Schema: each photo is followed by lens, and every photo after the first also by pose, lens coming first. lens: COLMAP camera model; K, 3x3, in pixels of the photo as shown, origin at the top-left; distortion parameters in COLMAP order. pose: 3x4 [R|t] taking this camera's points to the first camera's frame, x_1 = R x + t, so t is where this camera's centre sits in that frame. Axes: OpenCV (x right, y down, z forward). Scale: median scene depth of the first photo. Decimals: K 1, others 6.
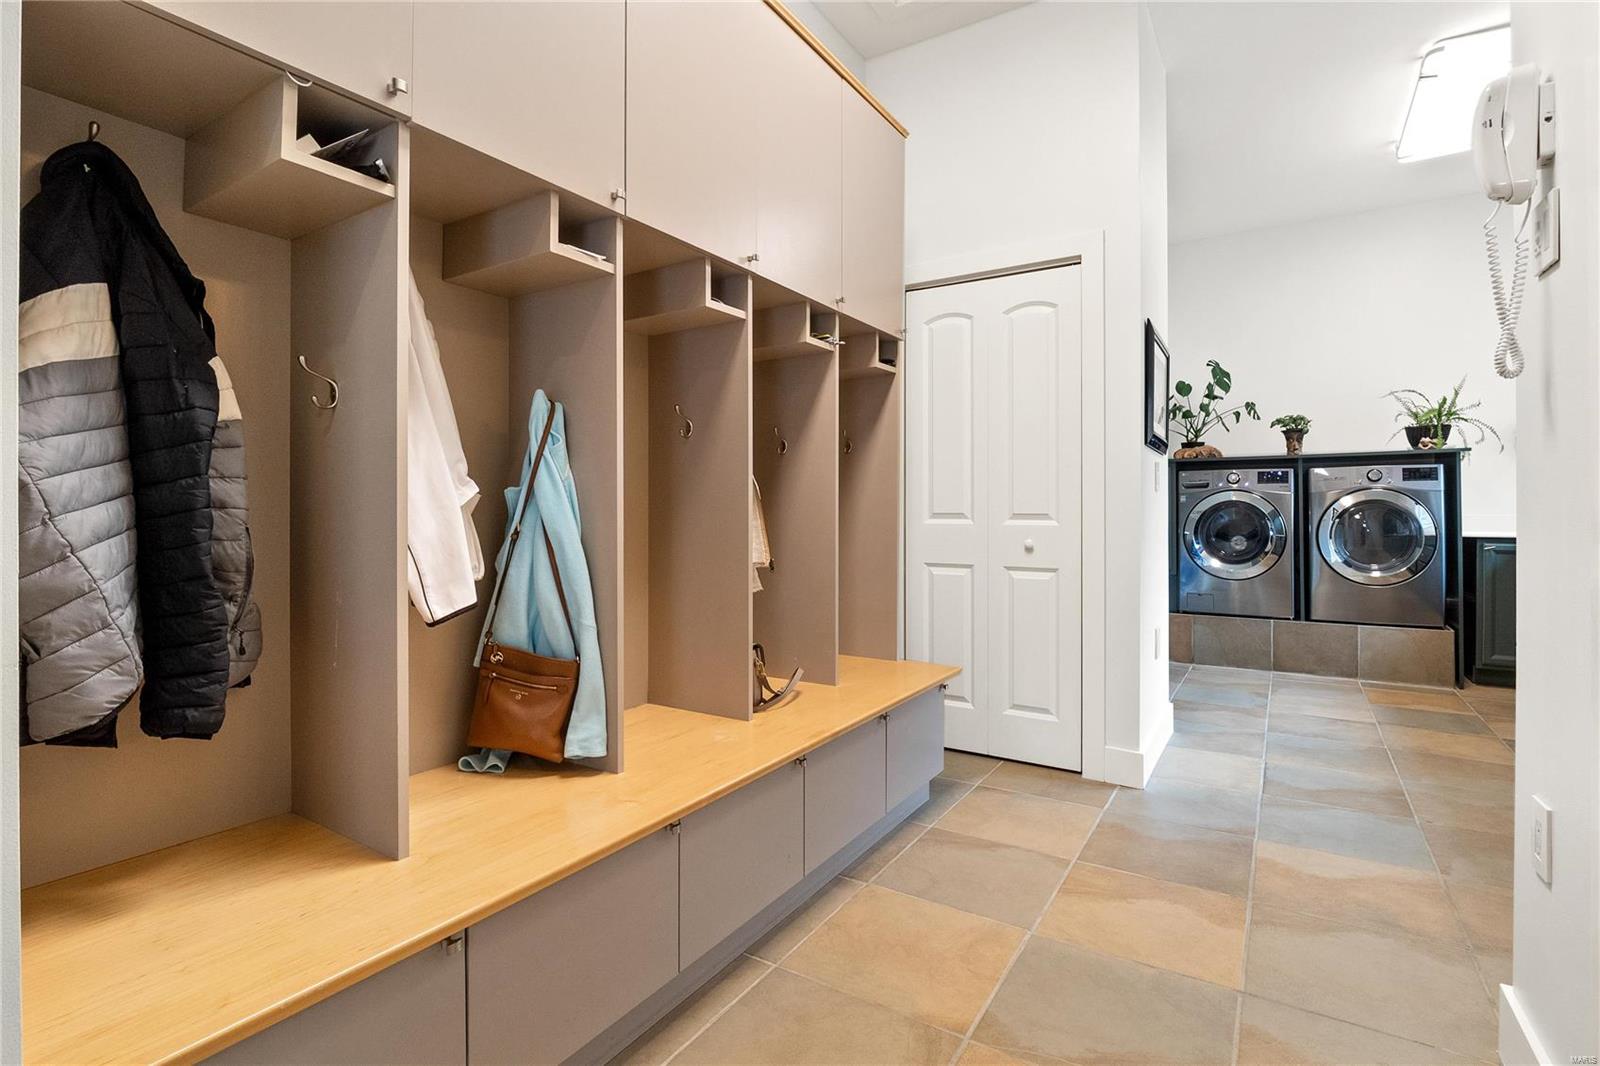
lens RADIAL K [[756.1, 0, 805.5], [0, 756.1, 522.5], [0, 0, 1]] dist [-0.021842, 0.000447]
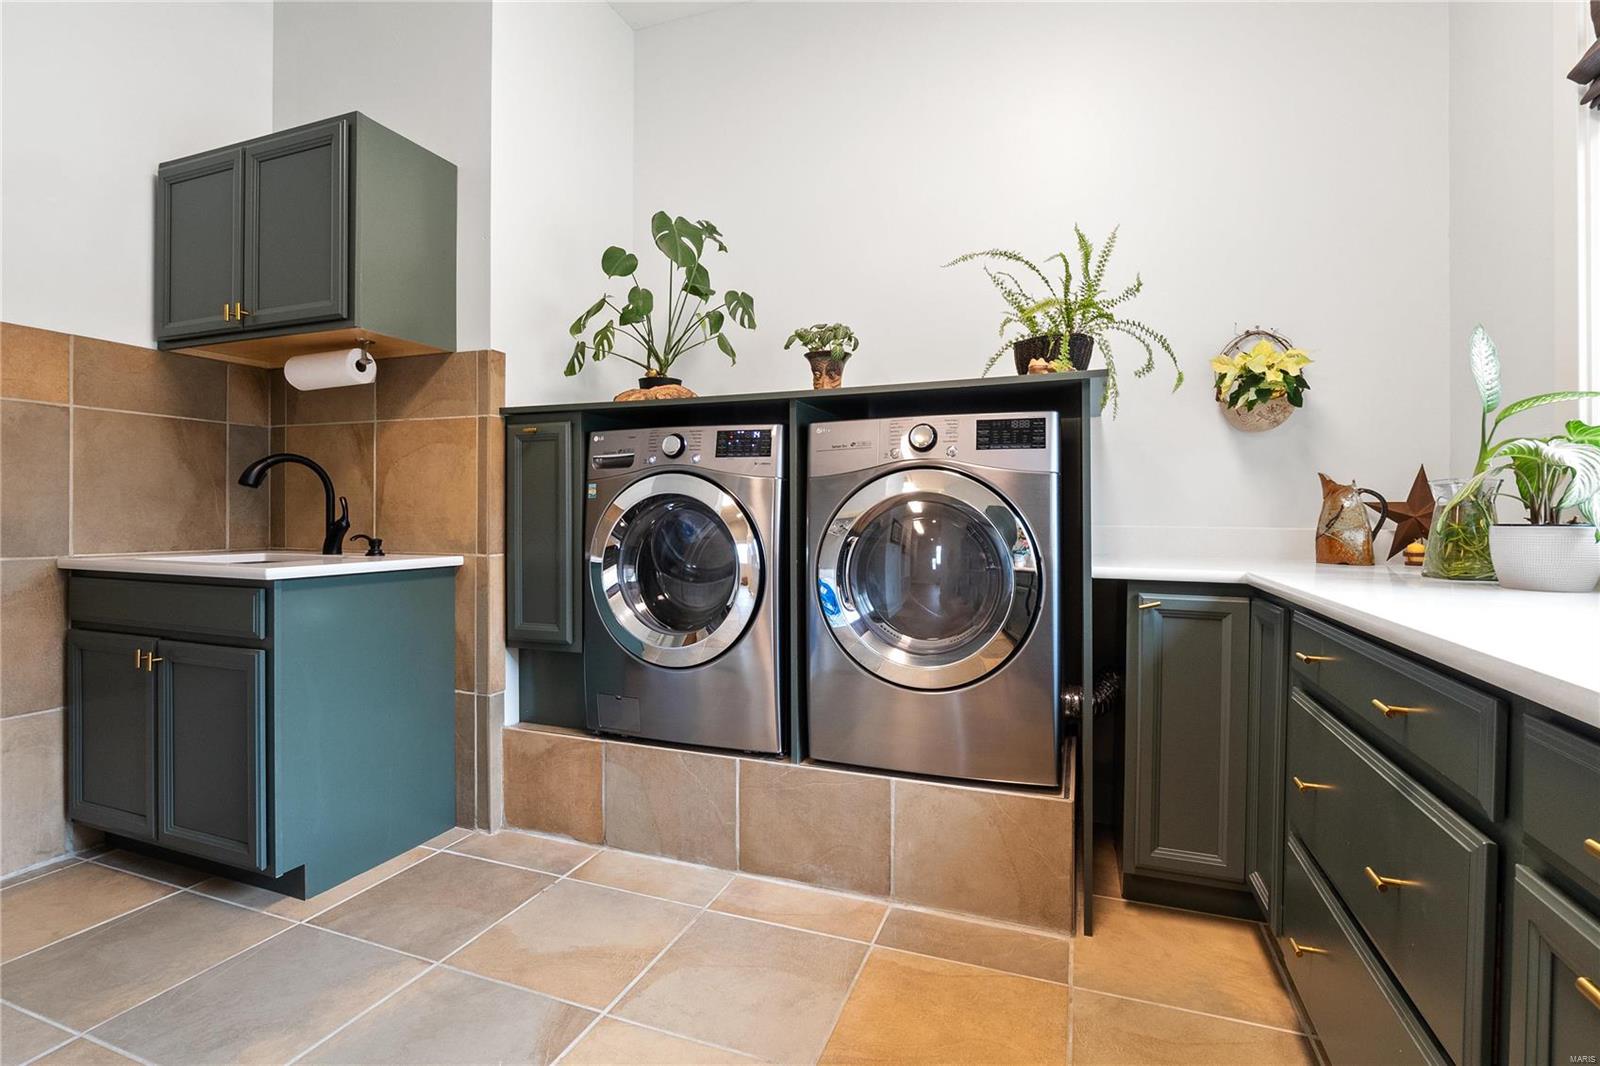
lens RADIAL K [[756.1, 0, 795.2], [0, 756.1, 527.3], [0, 0, 1]] dist [-0.021842, 0.000447]
pose [[0.979126, -0.001274, 0.203252, 0.587480], [-0.000134, 0.999976, 0.006909, -0.013160], [-0.203256, -0.006792, 0.979102, 0.570761]]
